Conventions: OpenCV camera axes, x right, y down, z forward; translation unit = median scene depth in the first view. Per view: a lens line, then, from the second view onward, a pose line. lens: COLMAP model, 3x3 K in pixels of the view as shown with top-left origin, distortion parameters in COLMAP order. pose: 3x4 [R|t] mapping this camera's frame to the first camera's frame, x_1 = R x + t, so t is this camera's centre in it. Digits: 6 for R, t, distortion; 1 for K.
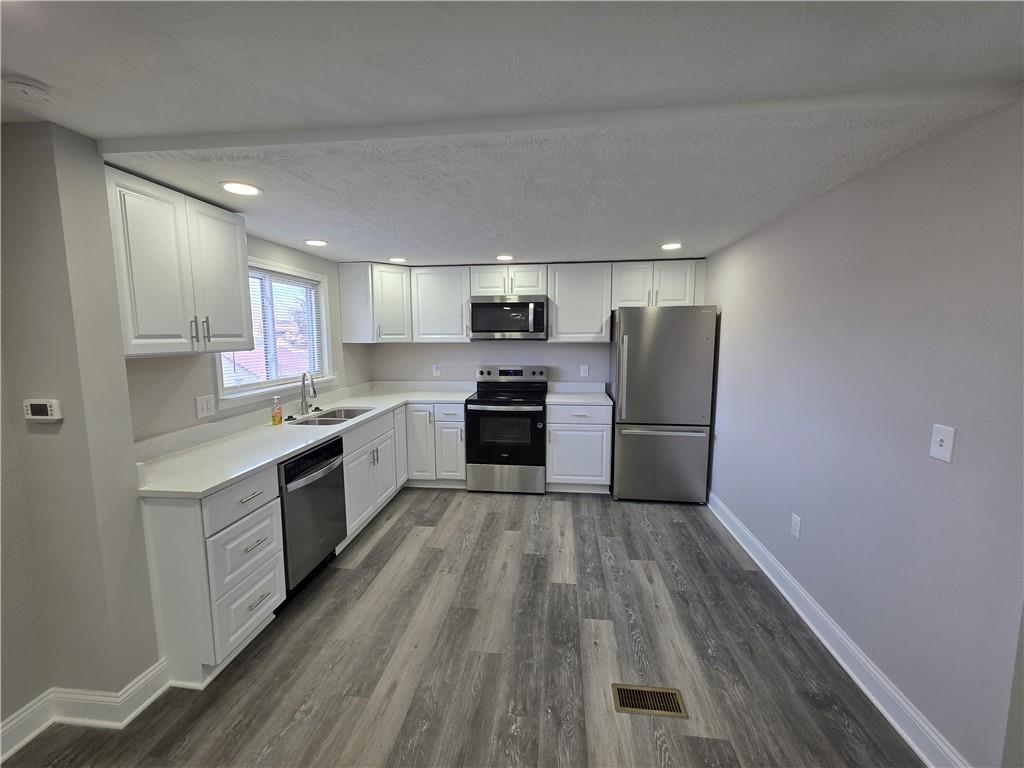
lens RADIAL K [[408.5, 0, 514.2], [0, 408.5, 379.4], [0, 0, 1]] dist [0.004449, -0.000963]
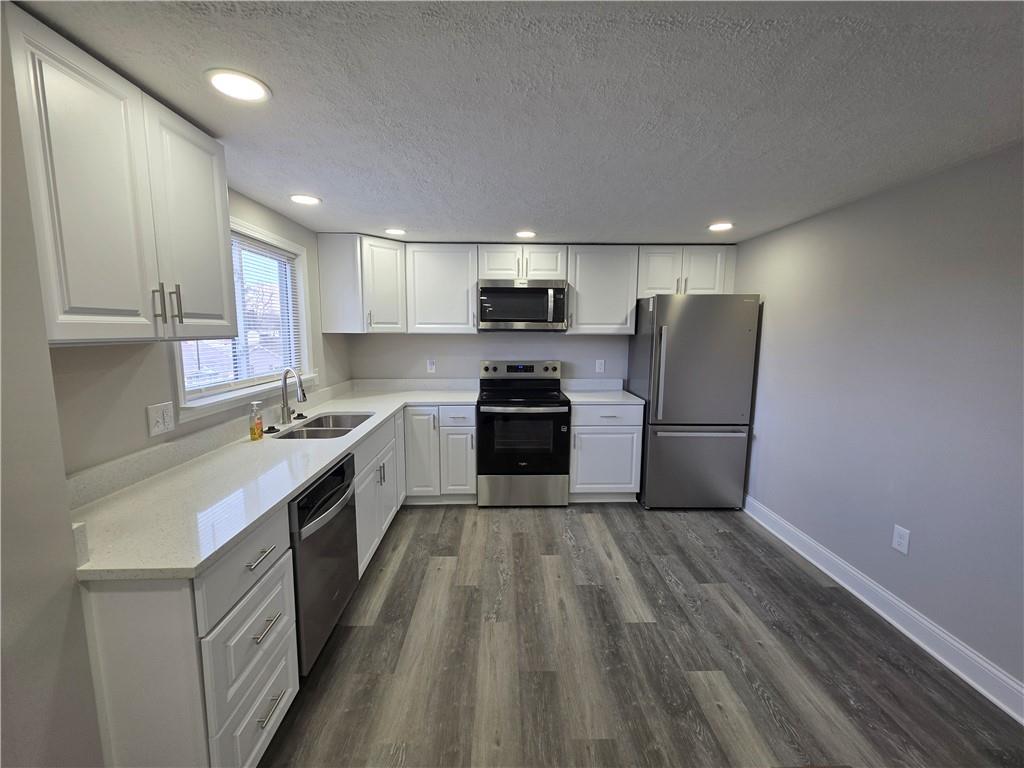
lens RADIAL K [[408.5, 0, 511.3], [0, 408.5, 379.4], [0, 0, 1]] dist [0.004449, -0.000963]
pose [[0.990161, -0.008160, 0.139694, -0.203877], [0.006742, 0.999921, 0.010619, -0.003755], [-0.139769, -0.009572, 0.990138, 0.178727]]
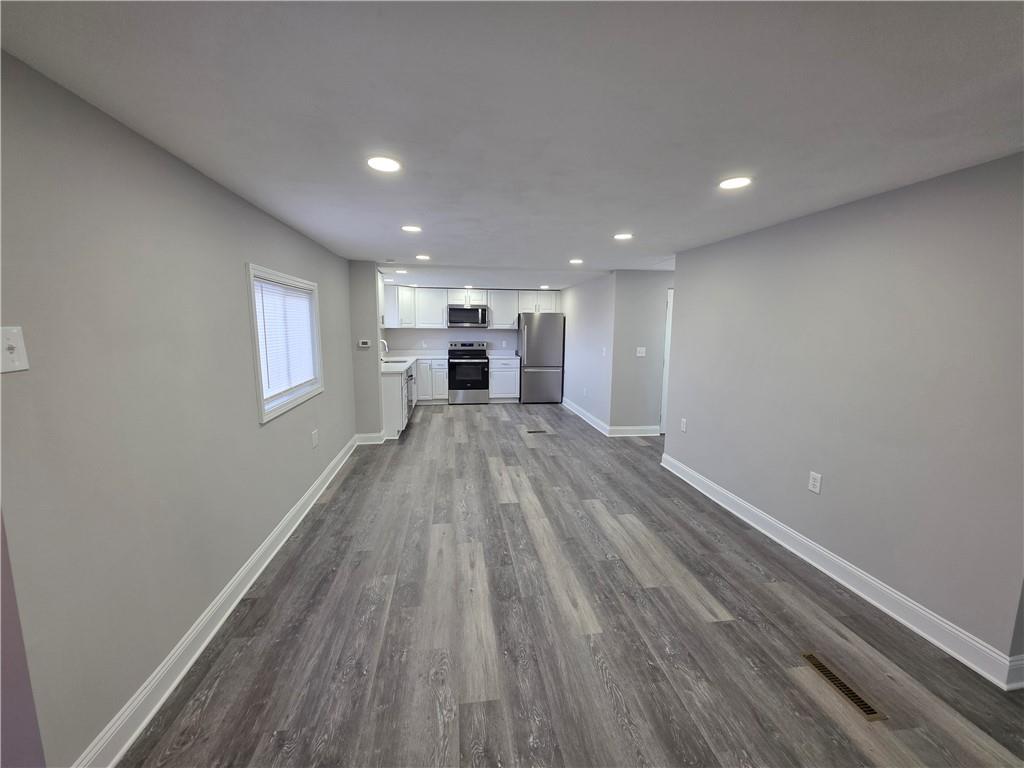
lens RADIAL K [[408.5, 0, 517.2], [0, 408.5, 383.3], [0, 0, 1]] dist [0.004449, -0.000963]
pose [[0.964311, -0.023033, 0.263768, -0.393585], [0.016620, 0.999510, 0.026520, 0.157026], [-0.264249, -0.021189, 0.964222, -1.221498]]
